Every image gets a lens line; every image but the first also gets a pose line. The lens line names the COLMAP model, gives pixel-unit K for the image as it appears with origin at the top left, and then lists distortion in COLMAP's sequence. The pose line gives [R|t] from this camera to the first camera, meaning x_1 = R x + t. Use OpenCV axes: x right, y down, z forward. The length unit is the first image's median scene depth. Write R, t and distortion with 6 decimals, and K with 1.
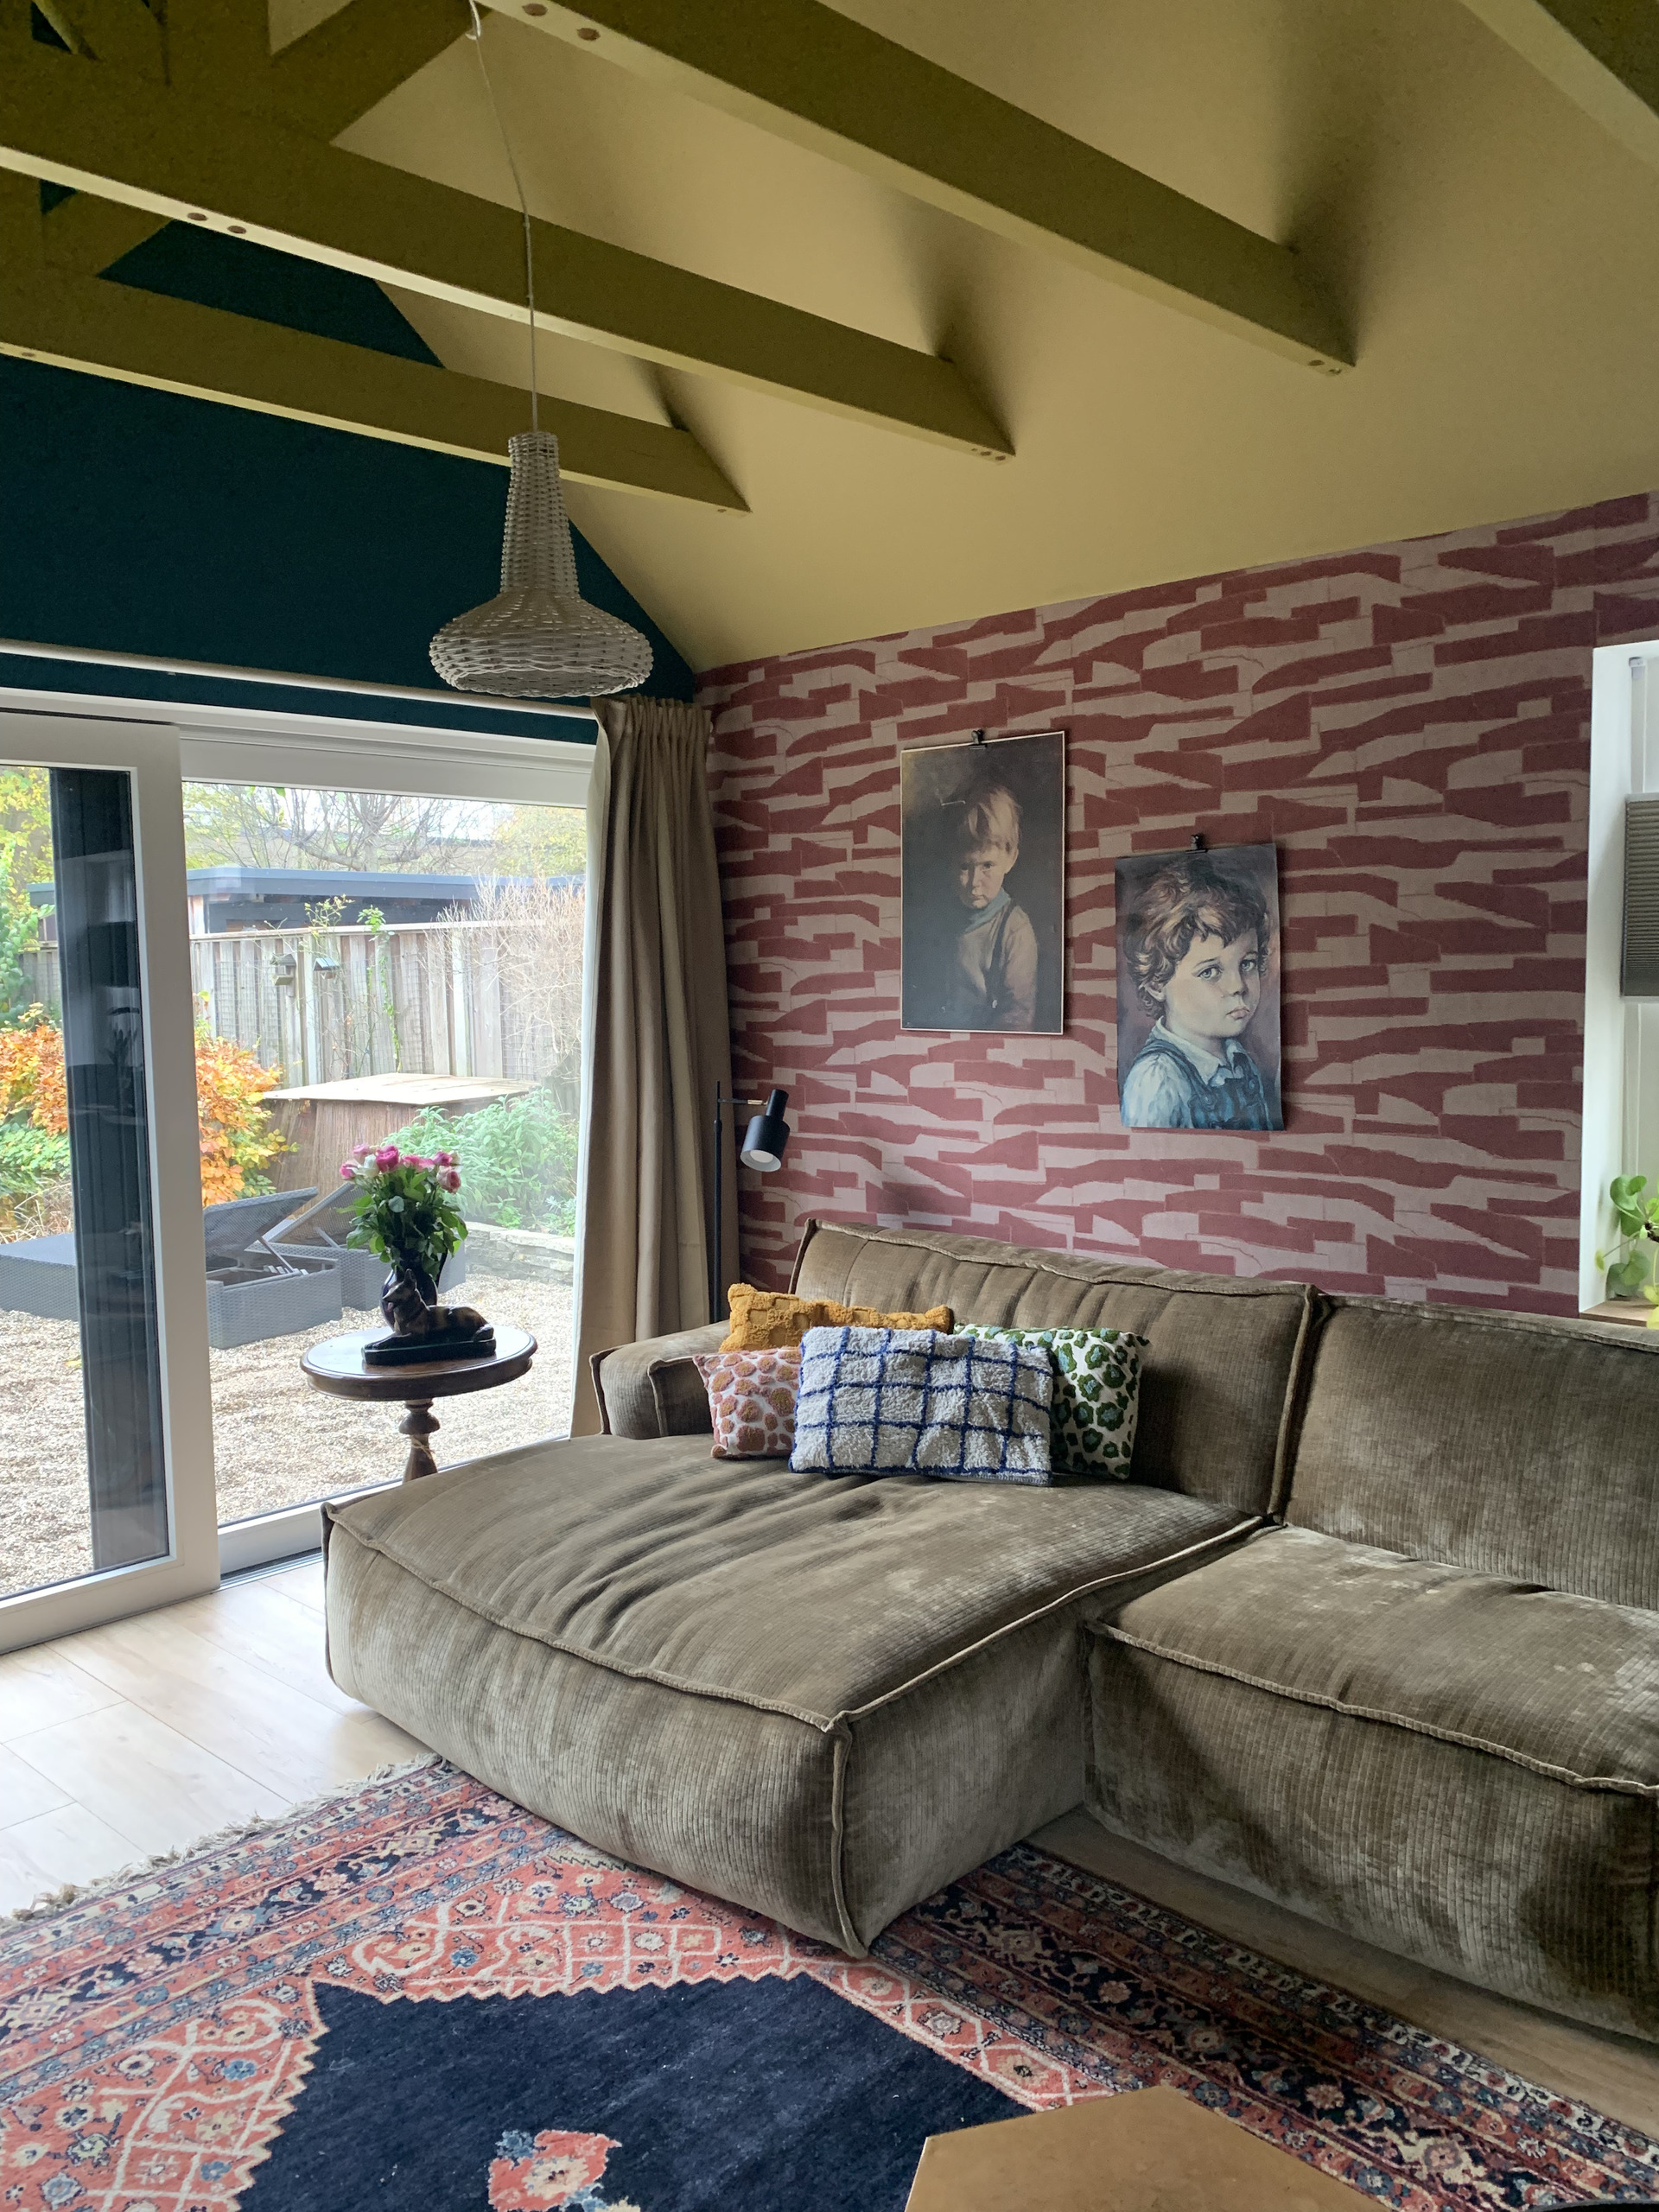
lens RADIAL K [[1694.0, 0, 845.9], [0, 1694.0, 1087.5], [0, 0, 1]] dist [0.038576, -0.049514]
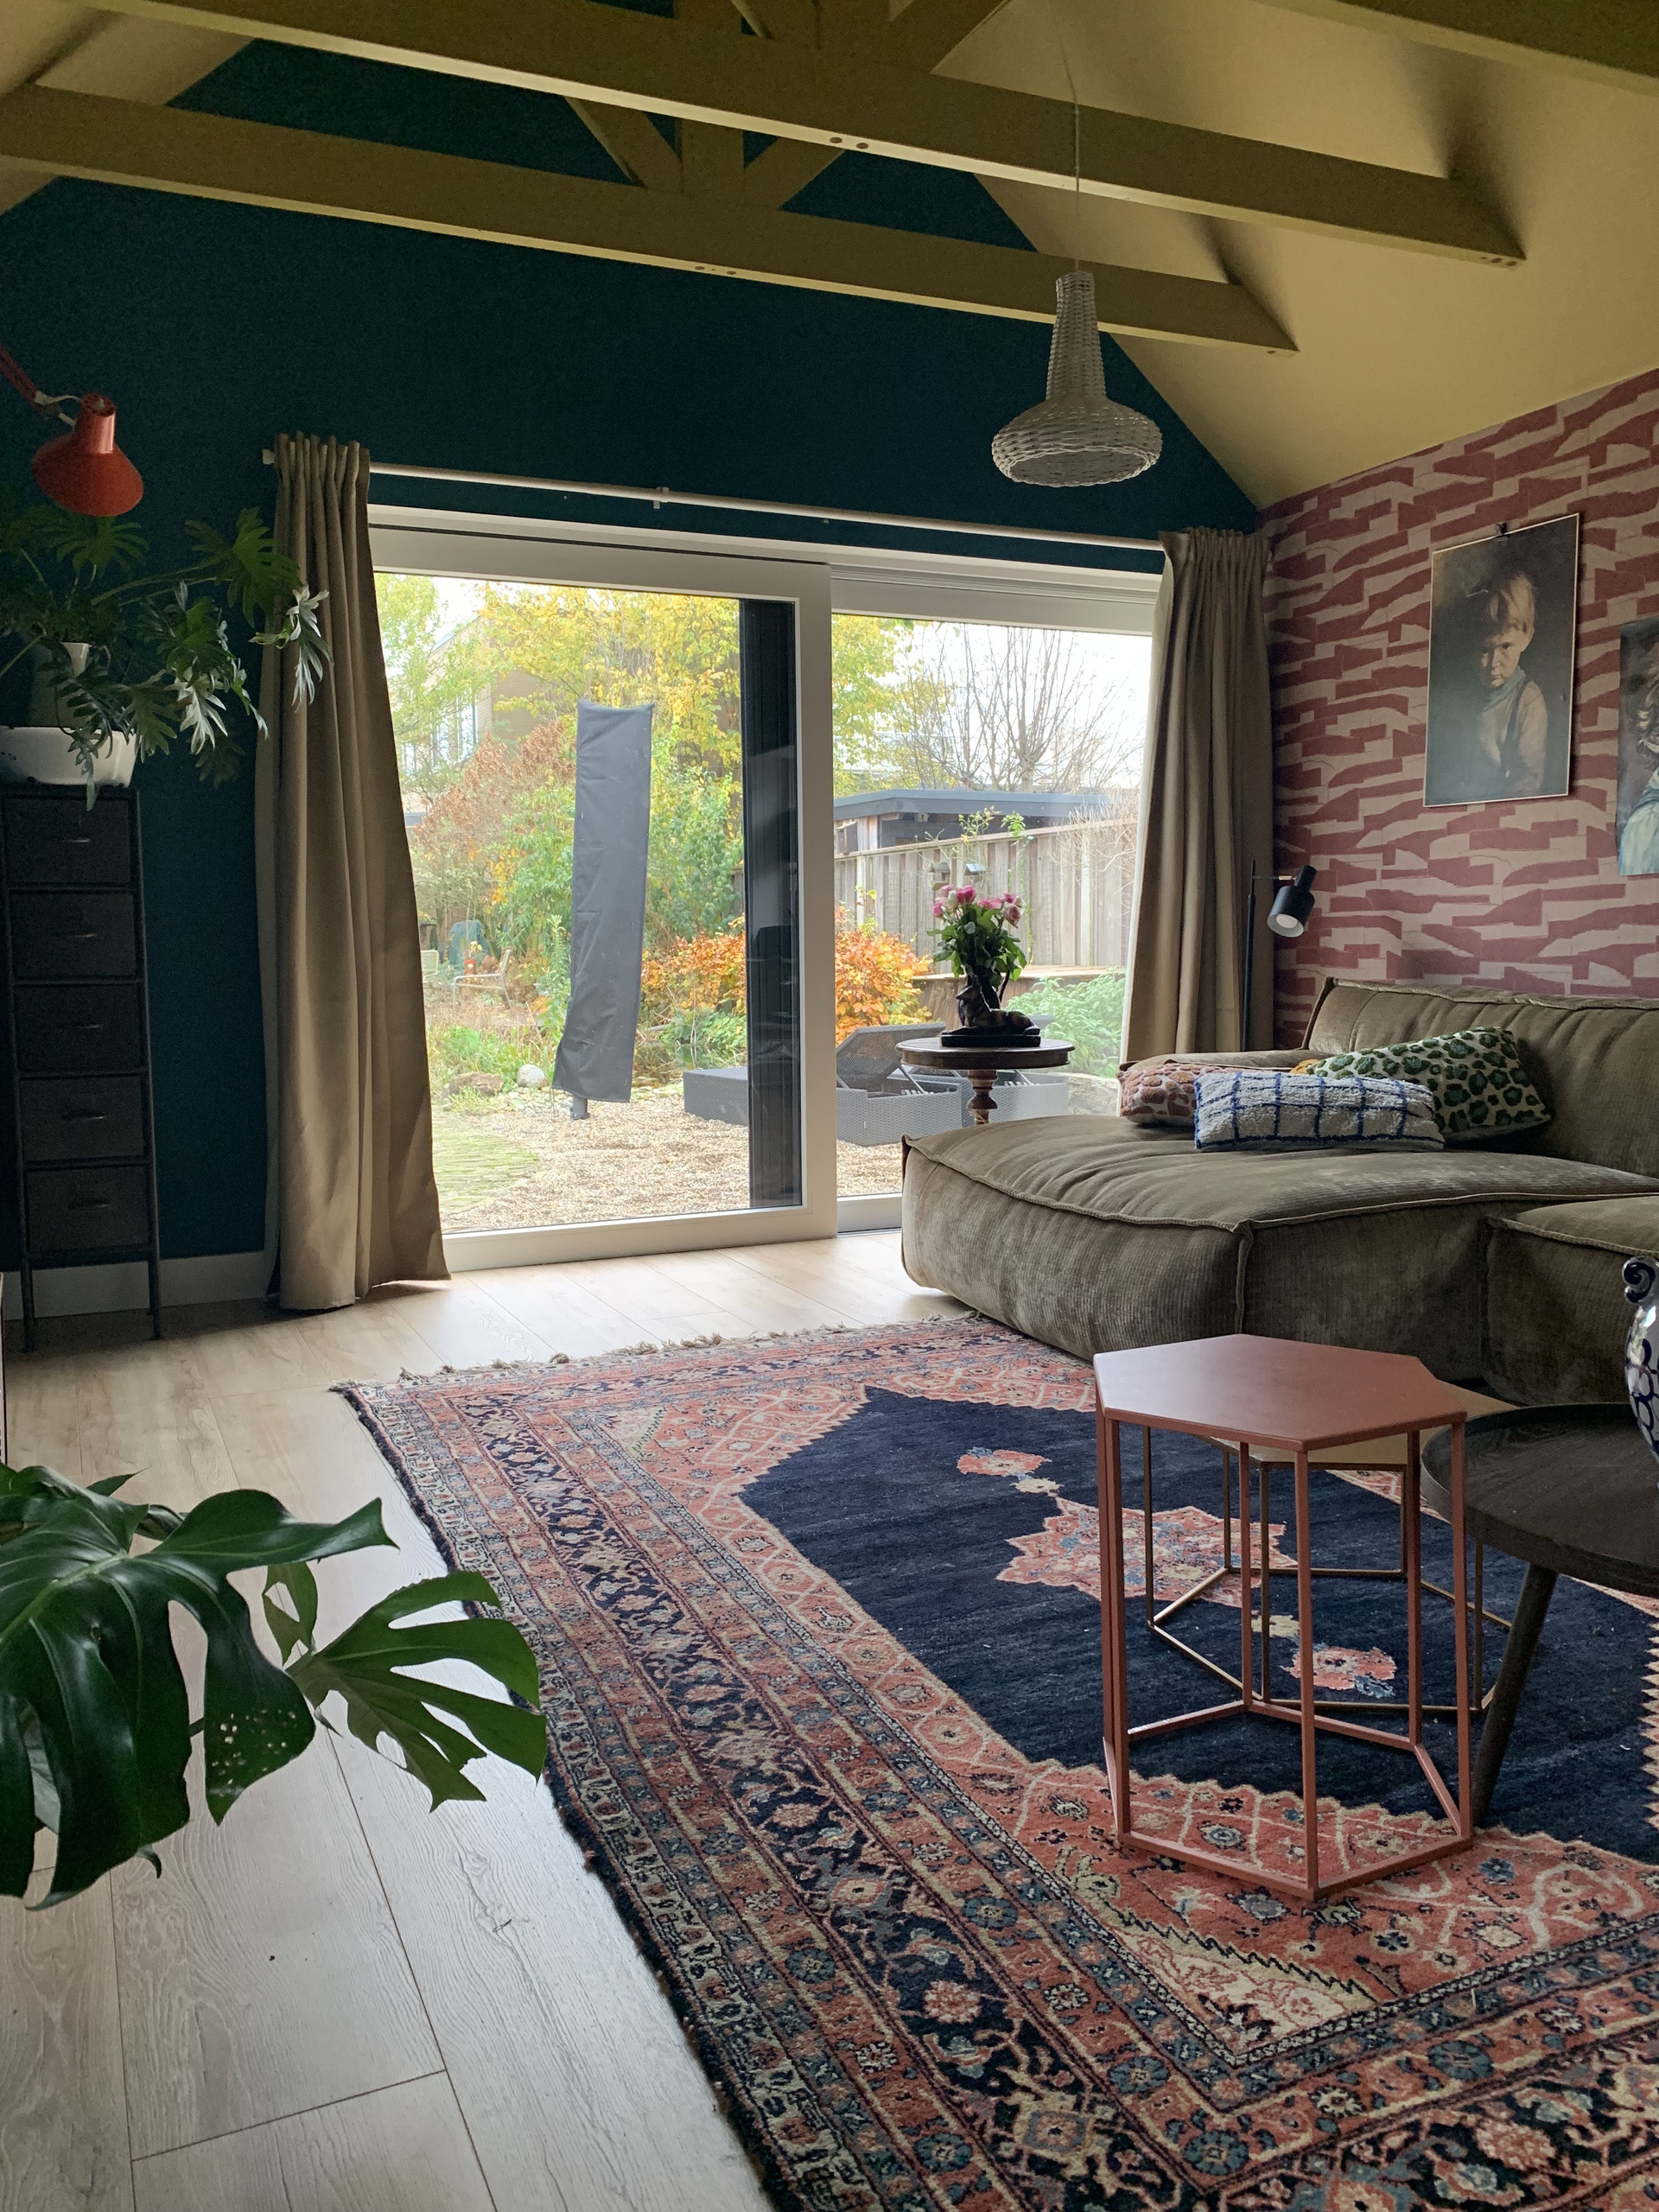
lens RADIAL K [[1694.0, 0, 846.0], [0, 1694.0, 1090.5], [0, 0, 1]] dist [0.038576, -0.049514]
pose [[0.926260, 0.043546, -0.374360, 0.123293], [-0.036481, 0.998998, 0.025940, 0.154842], [0.375114, -0.010370, 0.926921, -0.201915]]
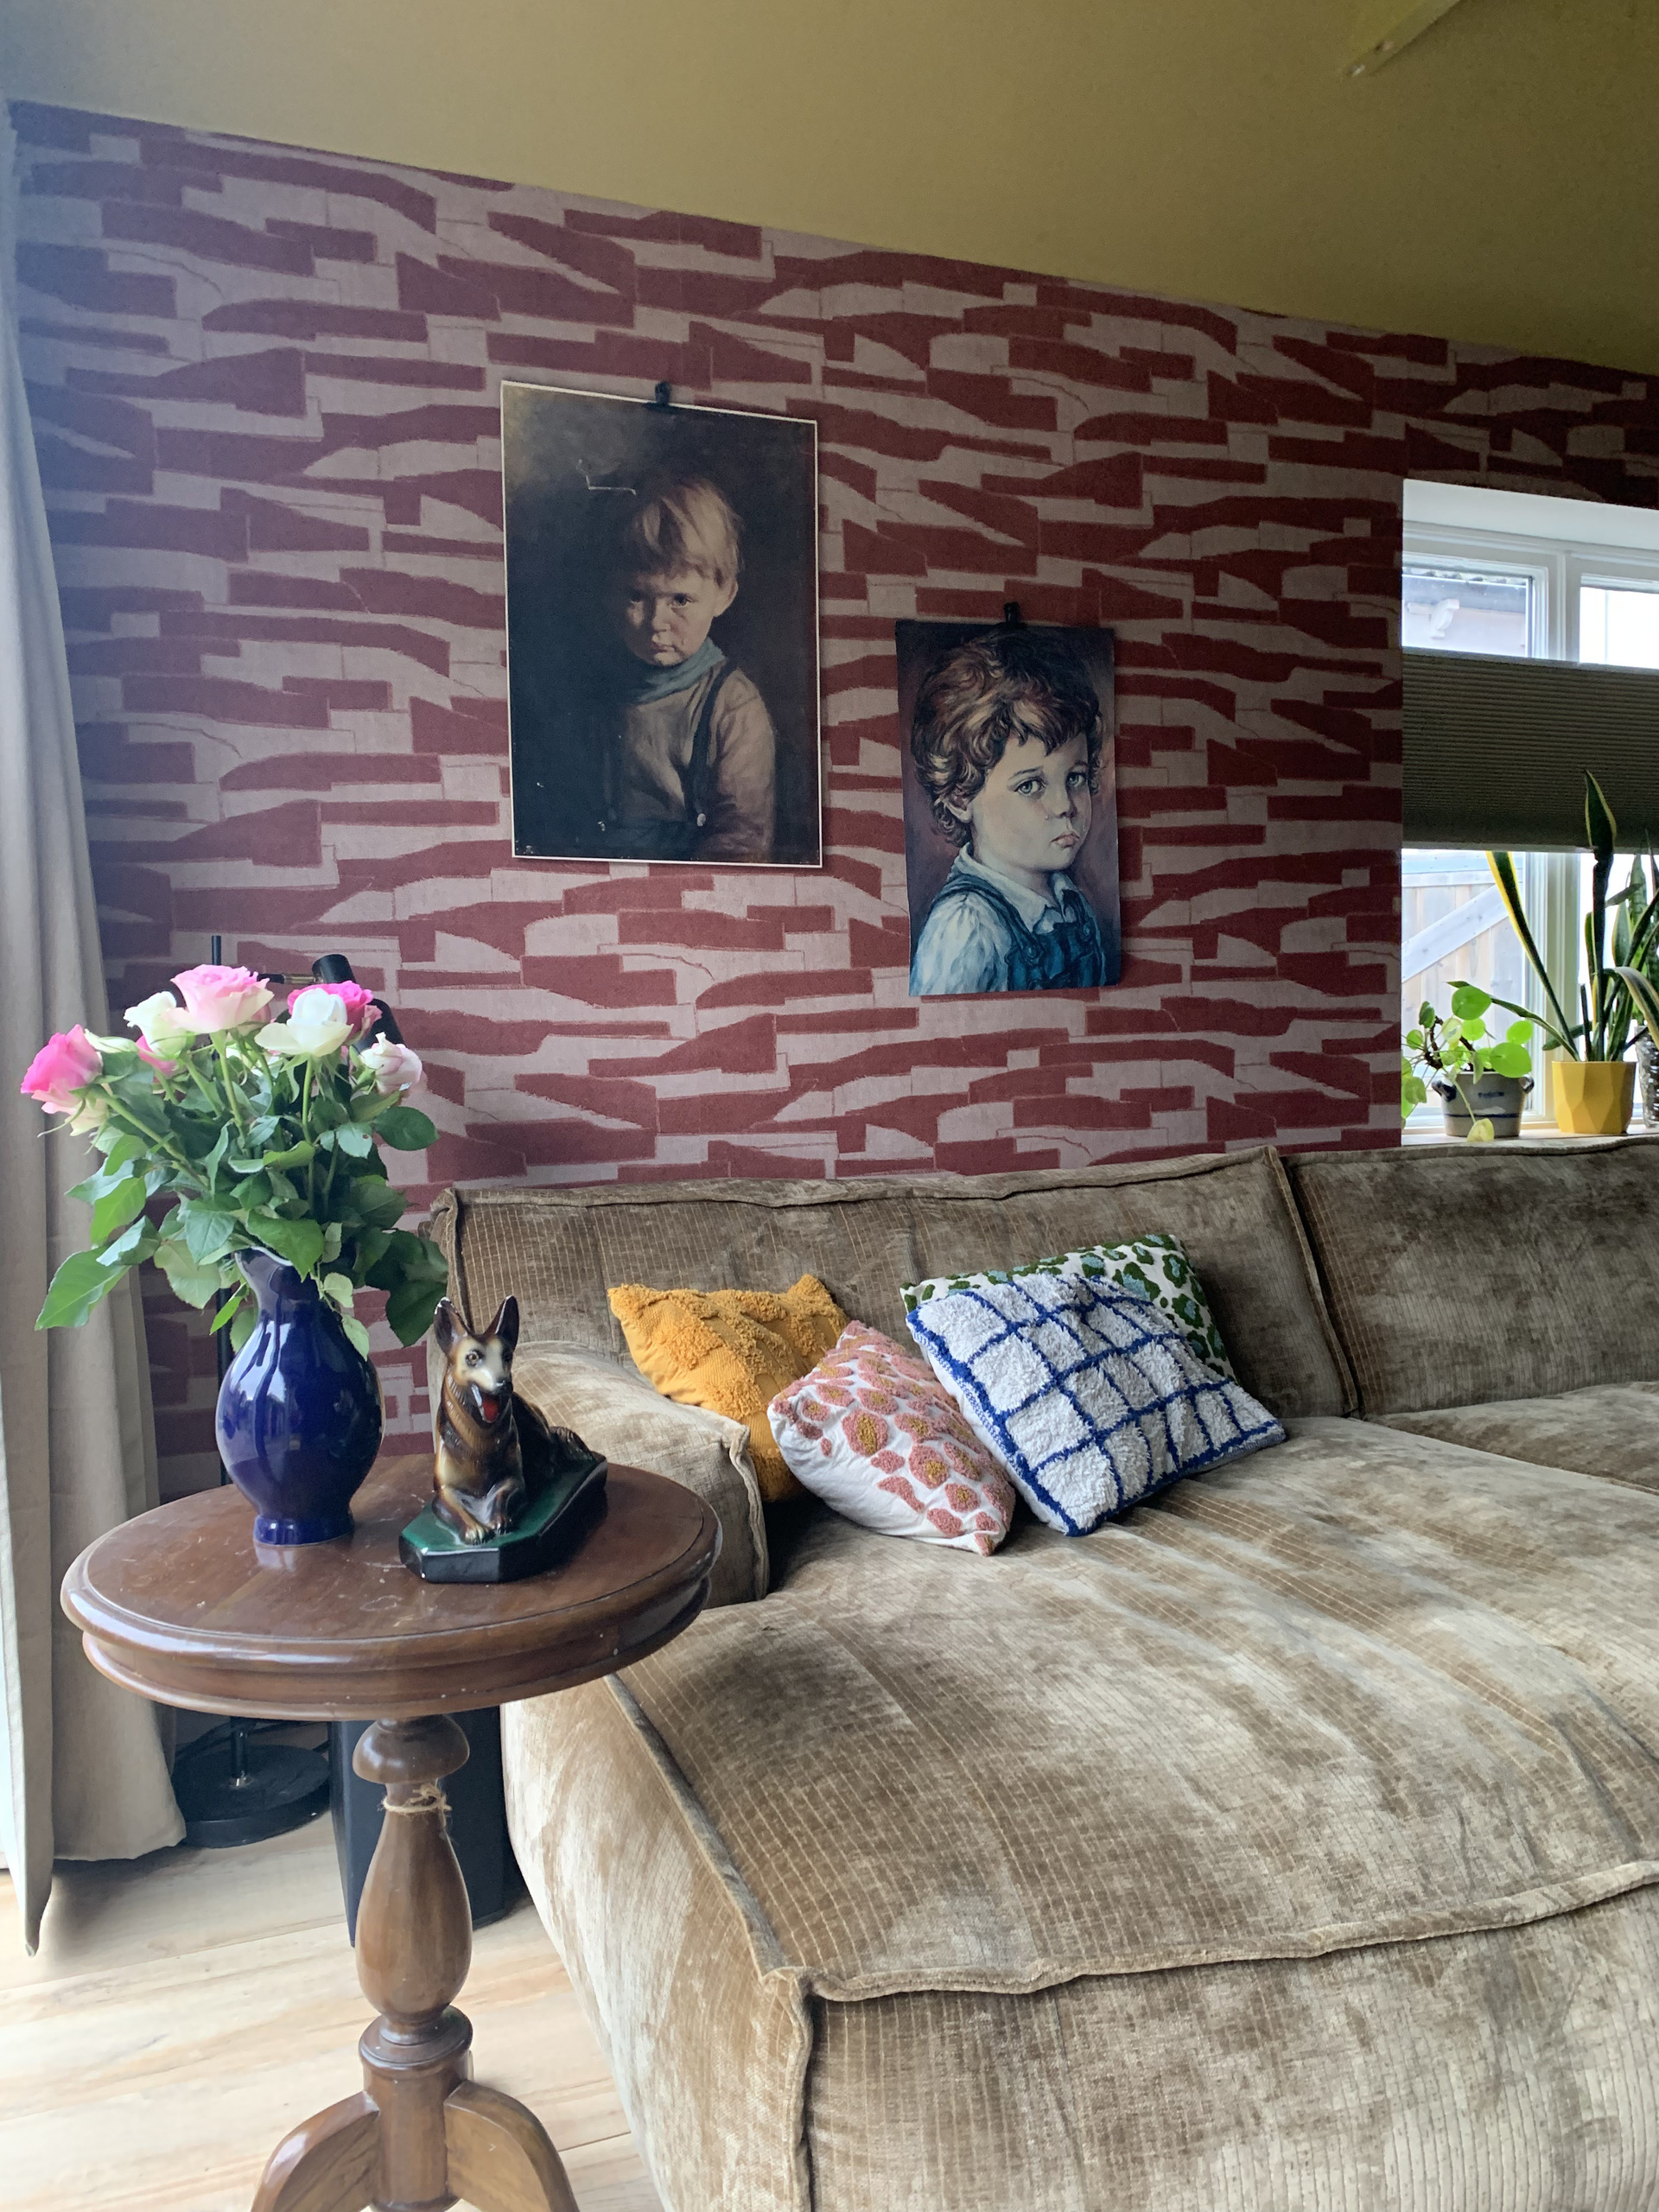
lens RADIAL K [[1694.0, 0, 839.3], [0, 1694.0, 1112.0], [0, 0, 1]] dist [0.038576, -0.049514]
pose [[0.424688, -0.044366, 0.904252, -0.522262], [0.078301, 0.996856, 0.012135, 0.063533], [-0.901948, 0.065650, 0.426826, 0.741678]]
